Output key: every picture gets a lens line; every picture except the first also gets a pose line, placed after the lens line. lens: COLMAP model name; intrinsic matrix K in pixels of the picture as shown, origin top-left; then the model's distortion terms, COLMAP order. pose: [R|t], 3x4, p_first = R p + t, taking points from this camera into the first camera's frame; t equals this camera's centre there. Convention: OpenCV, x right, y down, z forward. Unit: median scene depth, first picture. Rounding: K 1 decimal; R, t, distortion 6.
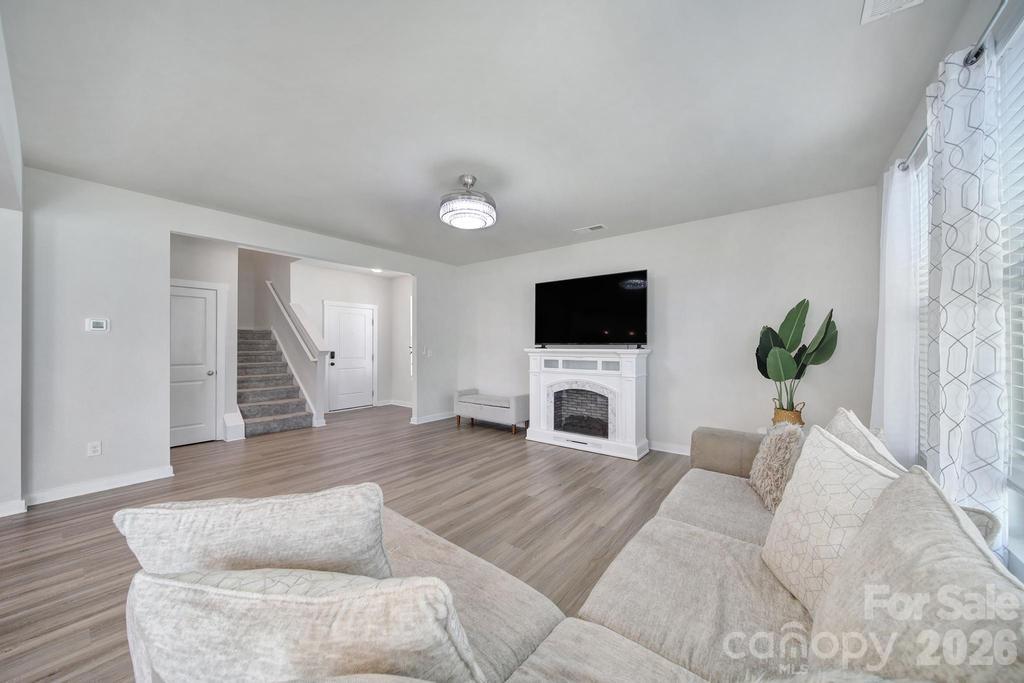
lens RADIAL K [[358.8, 0, 512.1], [0, 358.8, 343.4], [0, 0, 1]] dist [0.002112, -0.000013]
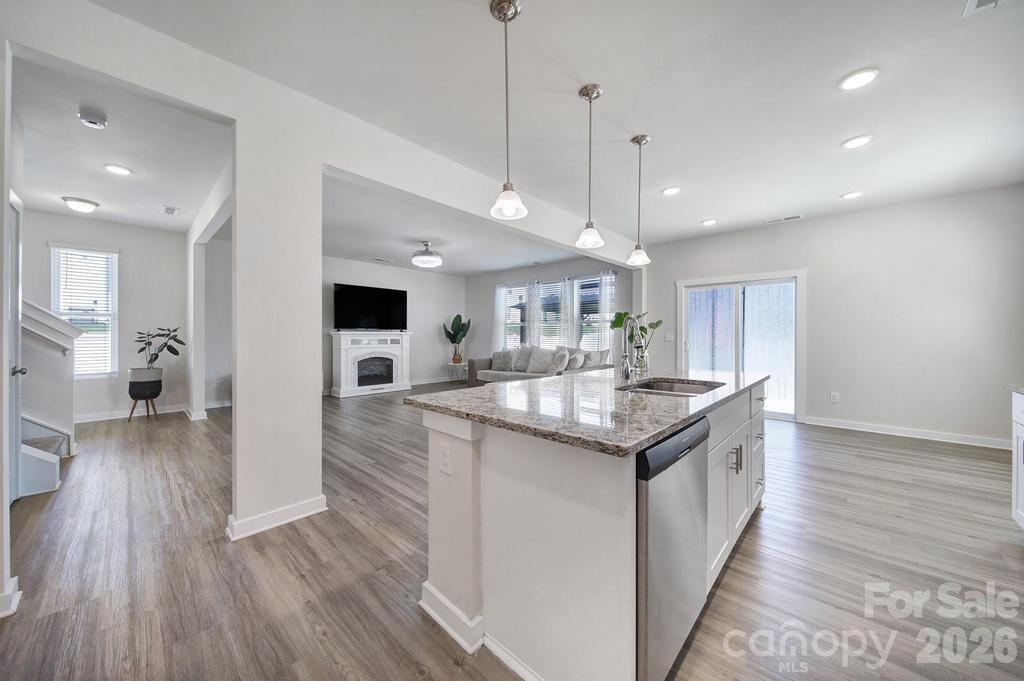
lens RADIAL K [[358.8, 0, 508.1], [0, 358.8, 335.5], [0, 0, 1]] dist [0.002112, -0.000013]
pose [[0.089774, -0.000619, 0.995962, -1.432755], [-0.008041, 0.999967, 0.001346, 0.025101], [-0.995930, -0.008129, 0.089766, 0.274441]]
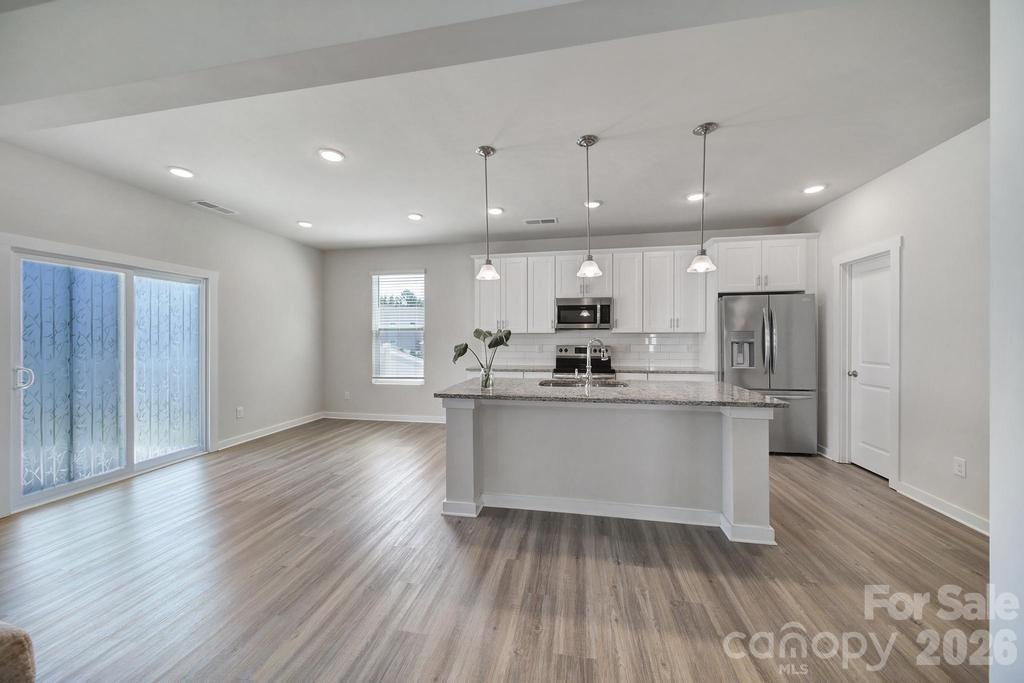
lens RADIAL K [[358.8, 0, 510.8], [0, 358.8, 338.6], [0, 0, 1]] dist [0.002112, -0.000013]
pose [[-0.888530, 0.004651, -0.458795, -0.506602], [0.006895, 0.999971, -0.003216, 0.000554], [0.458767, -0.006020, -0.888536, 0.678098]]
